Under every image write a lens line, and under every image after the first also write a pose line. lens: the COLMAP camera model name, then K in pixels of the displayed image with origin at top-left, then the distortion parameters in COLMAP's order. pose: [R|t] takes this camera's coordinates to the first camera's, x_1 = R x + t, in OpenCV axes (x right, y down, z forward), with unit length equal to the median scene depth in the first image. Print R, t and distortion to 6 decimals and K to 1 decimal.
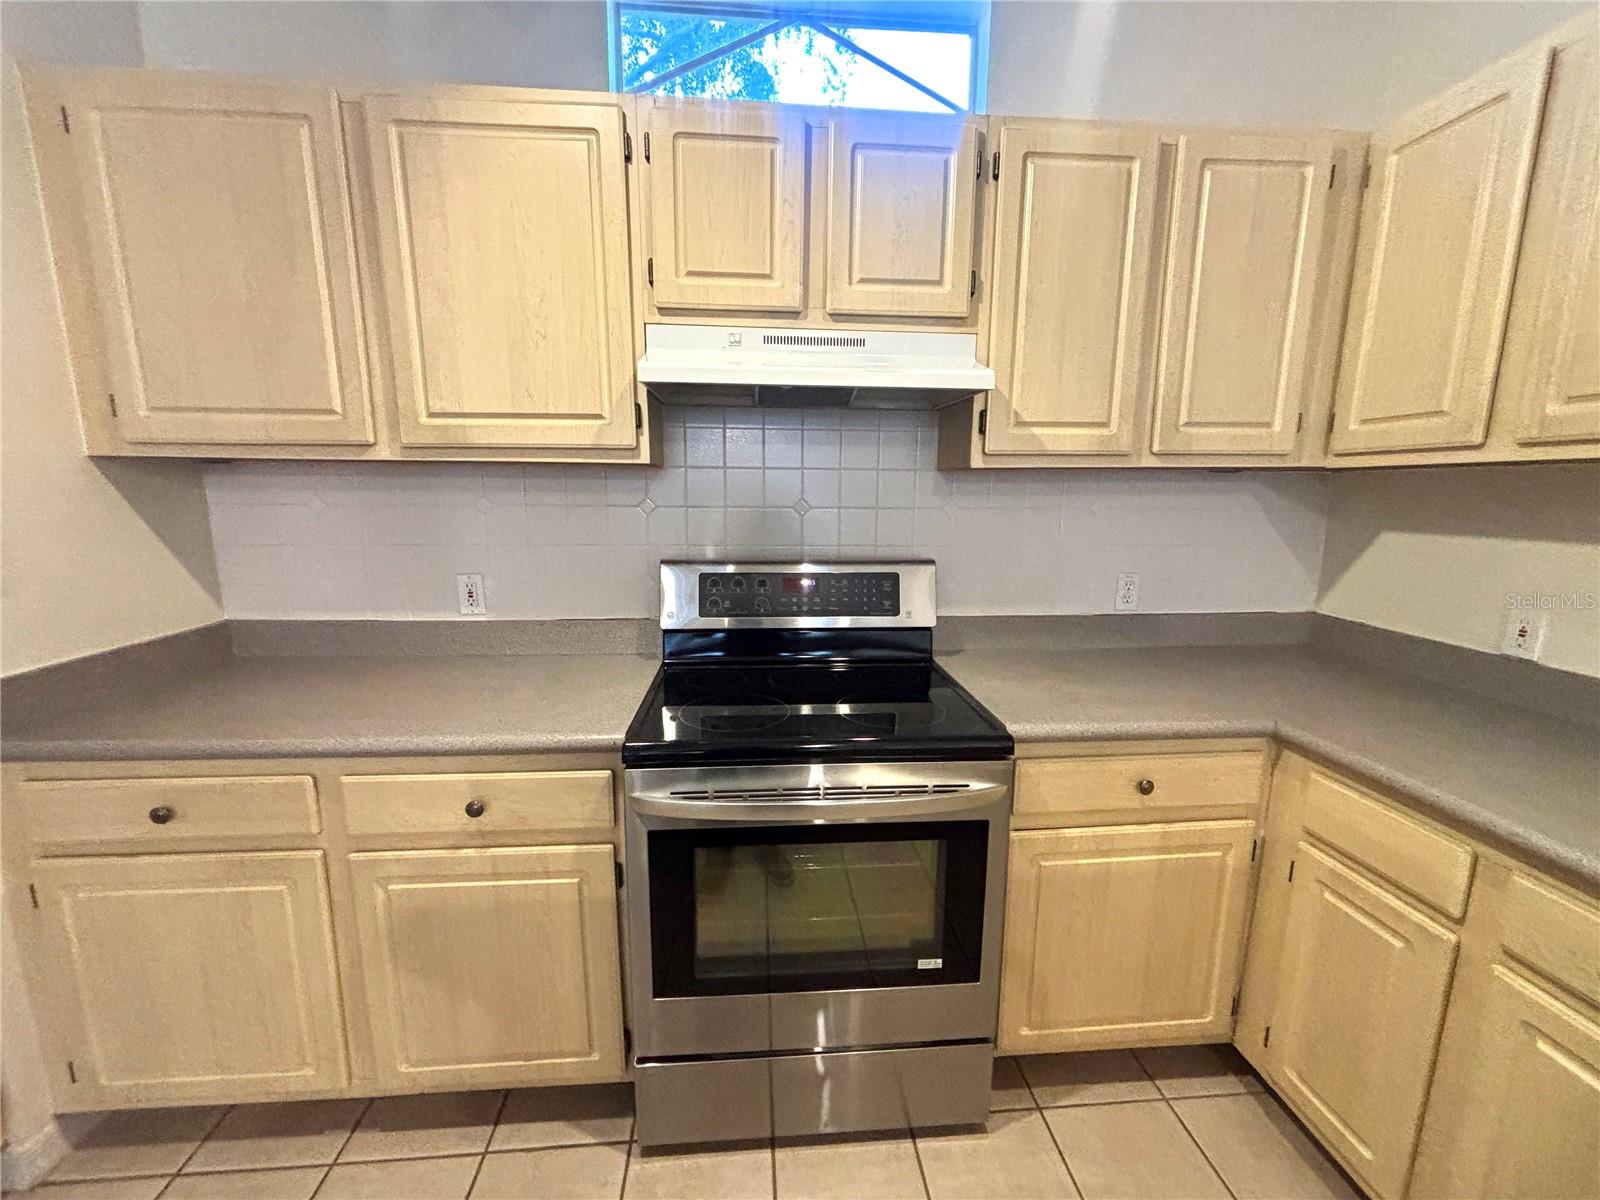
lens RADIAL K [[646.6, 0, 796.0], [0, 646.6, 591.2], [0, 0, 1]] dist [-0.001965, -0.000582]
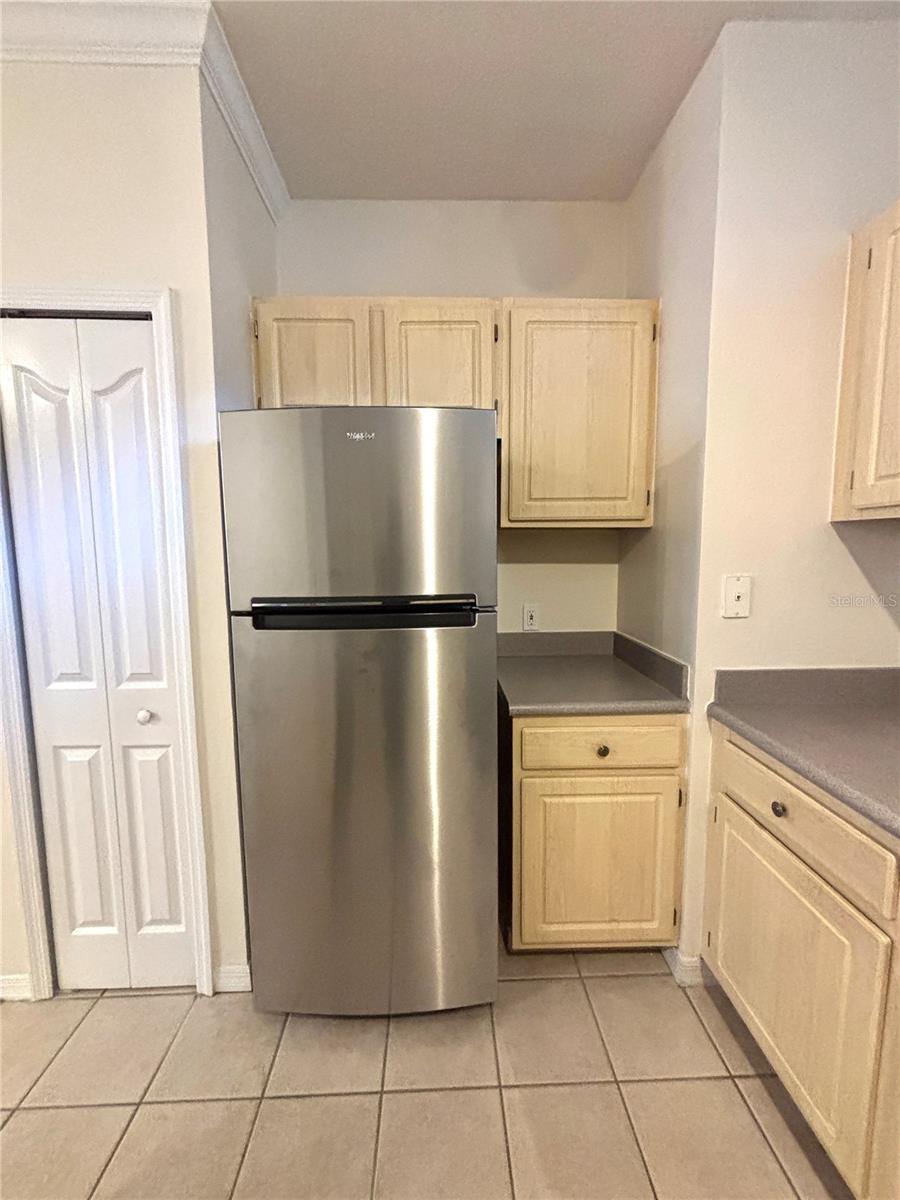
lens RADIAL K [[484.9, 0, 452.3], [0, 484.9, 596.7], [0, 0, 1]] dist [-0.001965, -0.000582]
pose [[-0.046859, 0.099117, -0.993972, -0.067948], [-0.160931, 0.981317, 0.105442, -0.040043], [0.985853, 0.164902, -0.030033, 0.296490]]
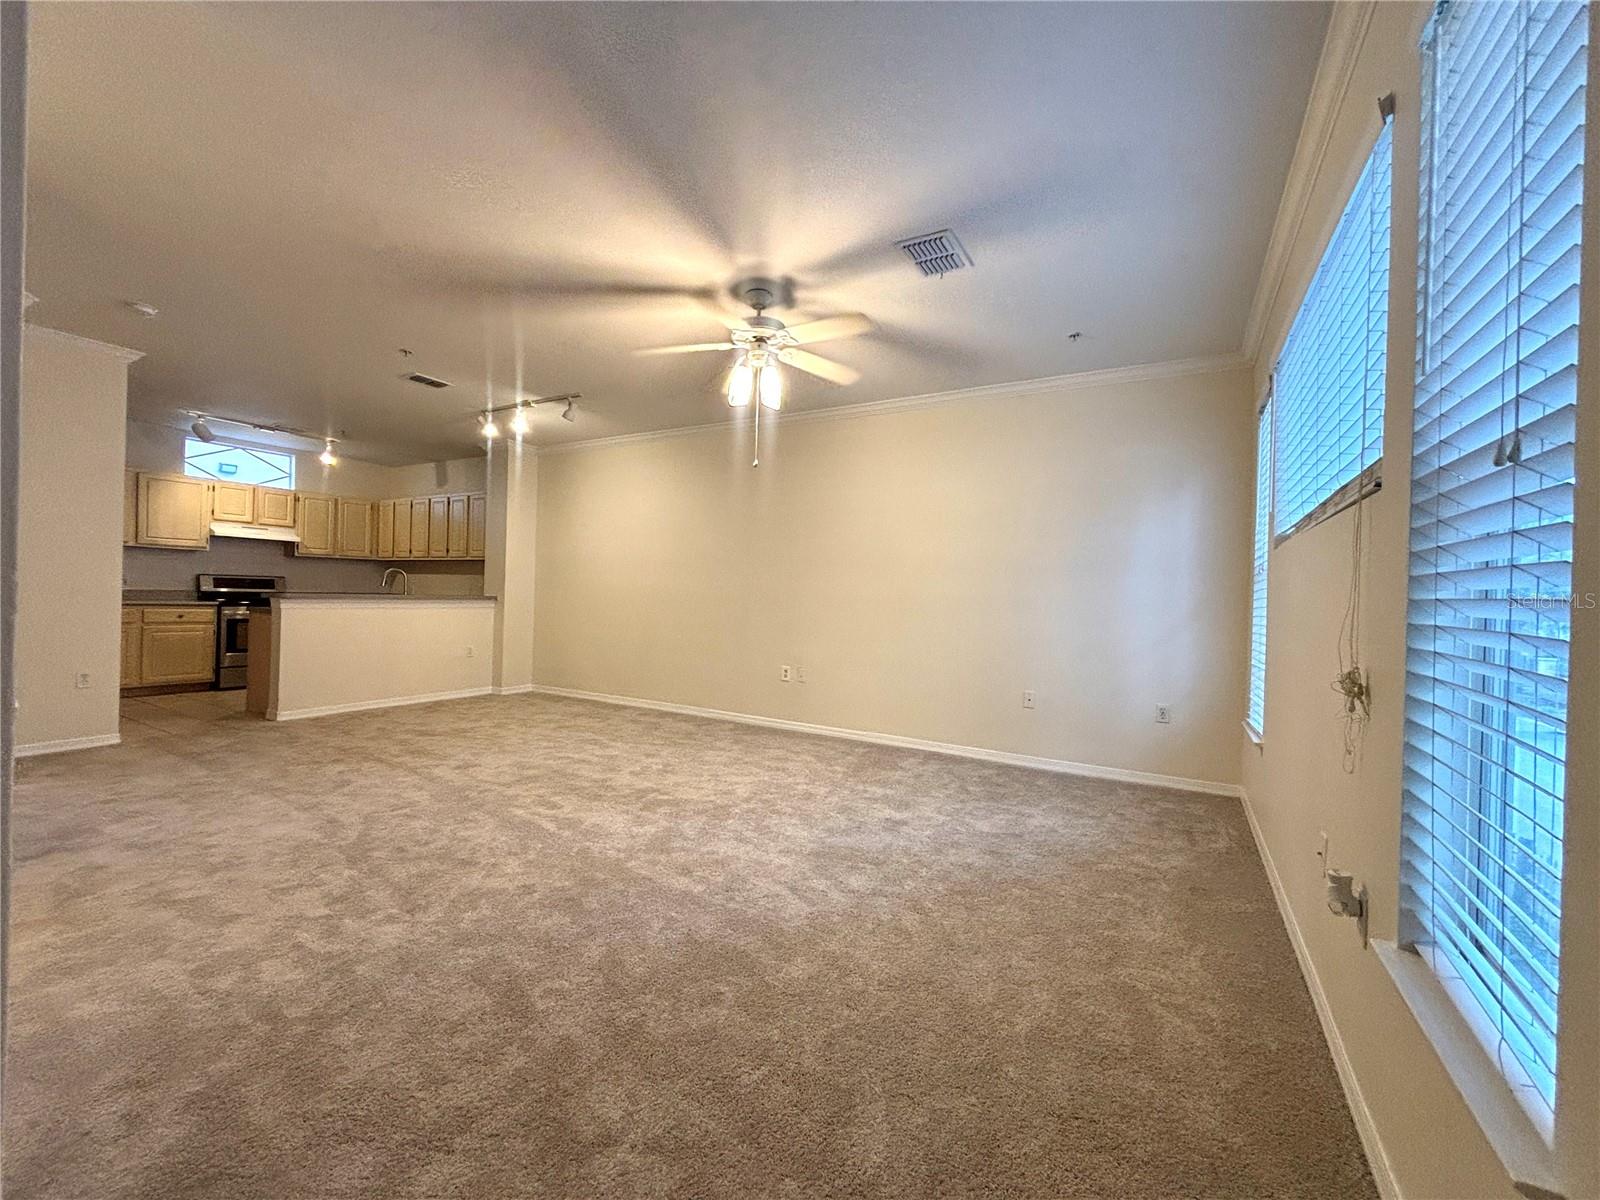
lens RADIAL K [[646.6, 0, 799.3], [0, 646.6, 597.9], [0, 0, 1]] dist [-0.001965, -0.000582]
pose [[0.570125, 0.009528, 0.821503, -1.643562], [0.108671, 0.990272, -0.086903, 1.013520], [-0.814339, 0.138819, 0.563544, -5.070236]]
